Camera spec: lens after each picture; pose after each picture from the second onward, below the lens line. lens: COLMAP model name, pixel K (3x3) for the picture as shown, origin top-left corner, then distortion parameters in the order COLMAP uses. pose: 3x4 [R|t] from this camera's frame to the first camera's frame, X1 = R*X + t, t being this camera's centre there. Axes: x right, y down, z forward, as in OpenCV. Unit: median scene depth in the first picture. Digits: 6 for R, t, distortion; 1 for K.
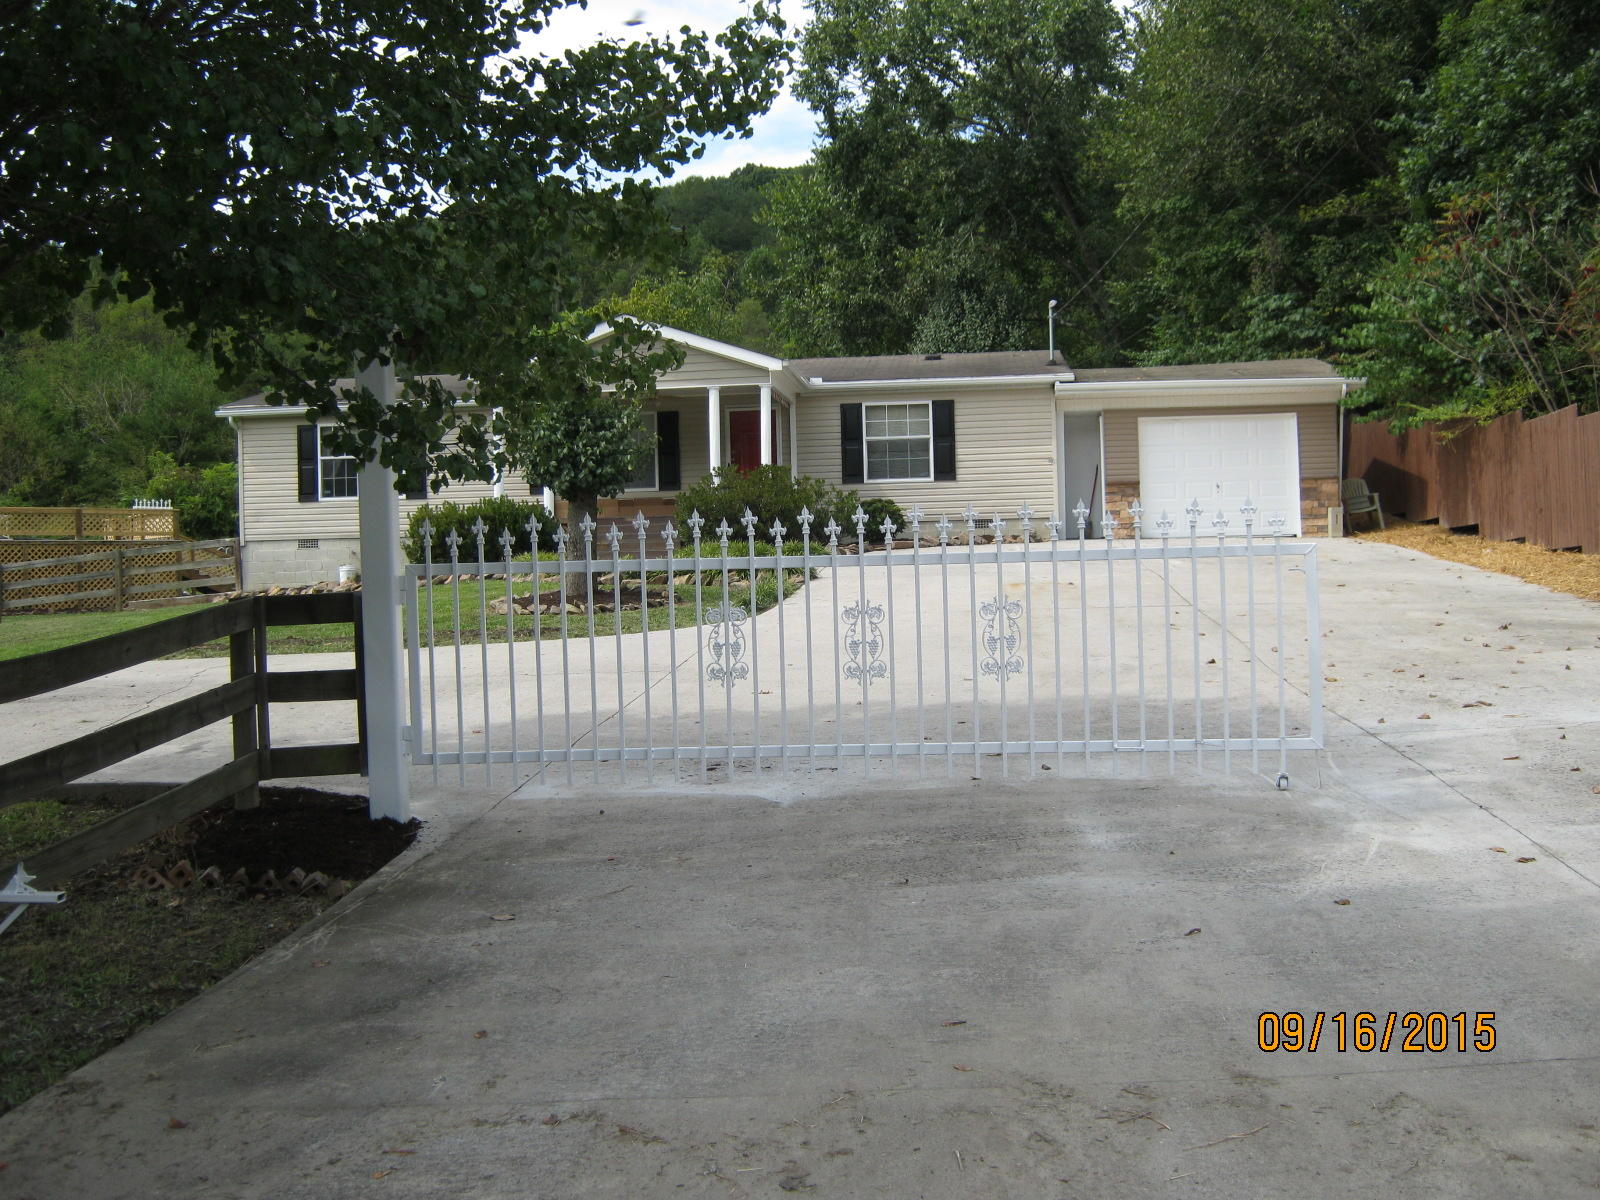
lens RADIAL K [[1769.5, 0, 790.4], [0, 1769.5, 592.3], [0, 0, 1]] dist [-0.116250, 0.087078]
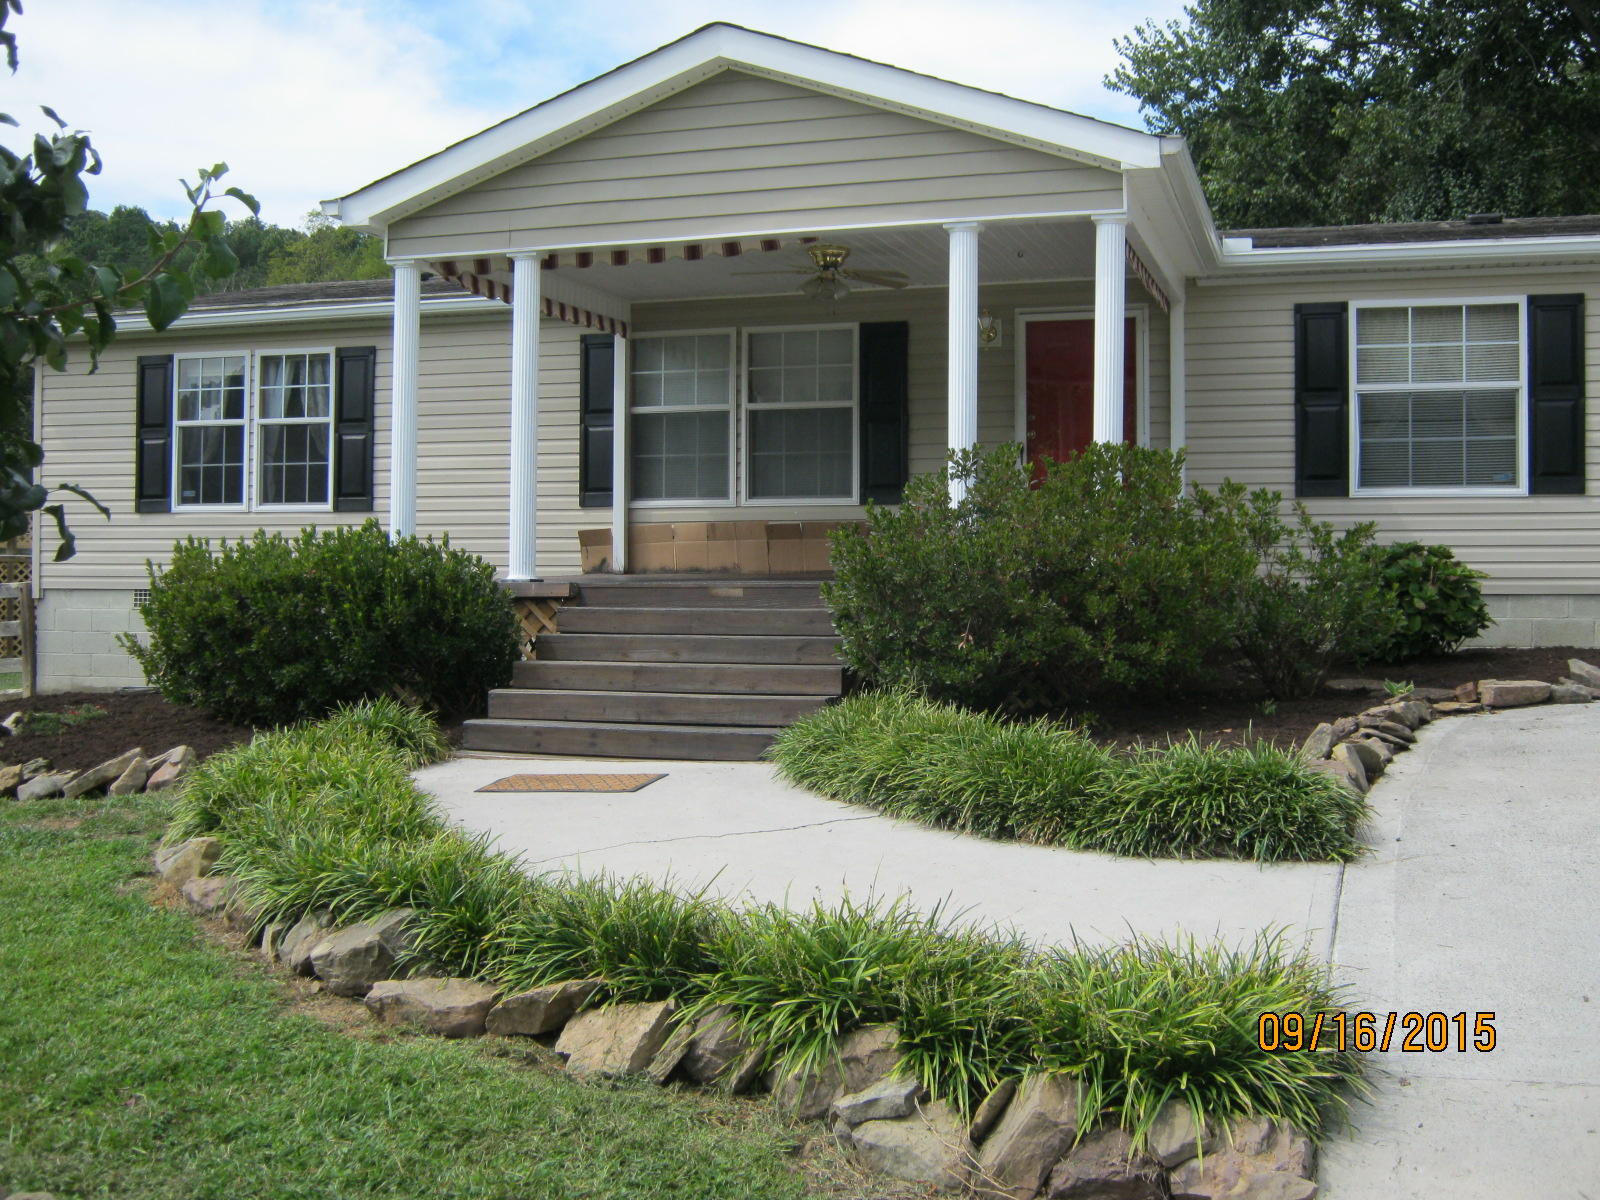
lens RADIAL K [[1769.5, 0, 790.4], [0, 1769.5, 592.3], [0, 0, 1]] dist [-0.116250, 0.087078]
pose [[0.980524, 0.027305, -0.194491, -0.005926], [-0.026044, 0.999620, 0.009039, -0.039882], [0.194664, -0.003798, 0.980863, 0.576694]]
